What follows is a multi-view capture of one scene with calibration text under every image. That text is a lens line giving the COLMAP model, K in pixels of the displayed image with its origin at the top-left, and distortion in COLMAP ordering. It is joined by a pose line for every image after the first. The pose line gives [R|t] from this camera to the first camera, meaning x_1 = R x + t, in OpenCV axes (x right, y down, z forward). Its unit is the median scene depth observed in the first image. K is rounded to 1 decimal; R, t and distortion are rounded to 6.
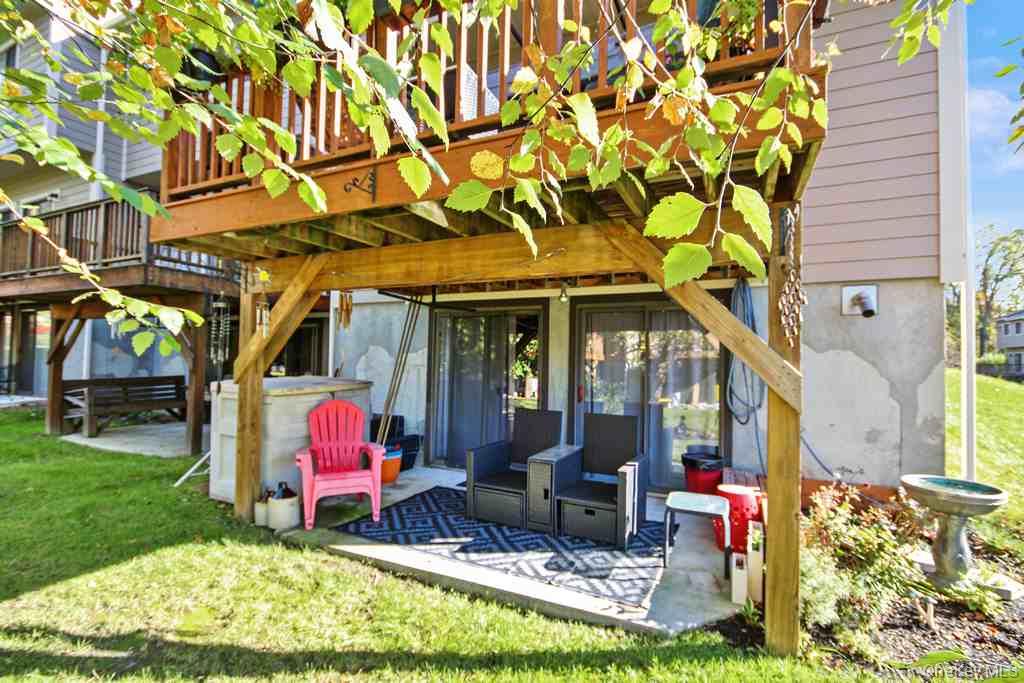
lens RADIAL K [[472.2, 0, 514.0], [0, 472.2, 343.8], [0, 0, 1]] dist [-0.002369, -0.000519]
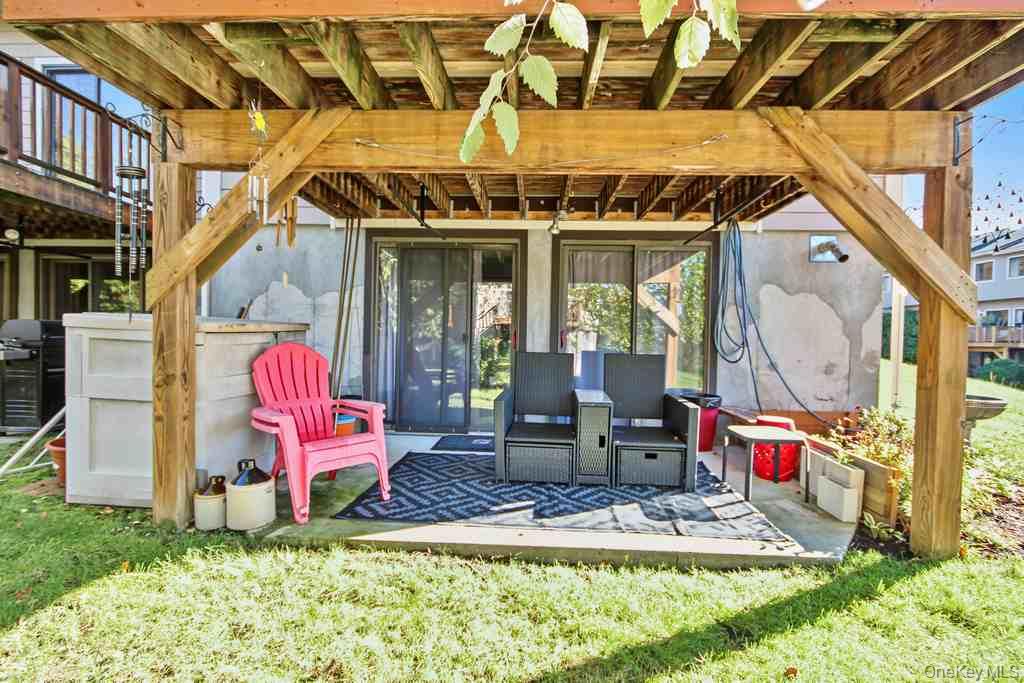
lens RADIAL K [[472.2, 0, 510.2], [0, 472.2, 343.2], [0, 0, 1]] dist [-0.002369, -0.000519]
pose [[0.921095, -0.004427, 0.389312, -0.456066], [-0.017818, 0.998408, 0.053510, 0.099784], [-0.388929, -0.056225, 0.919550, 0.291643]]
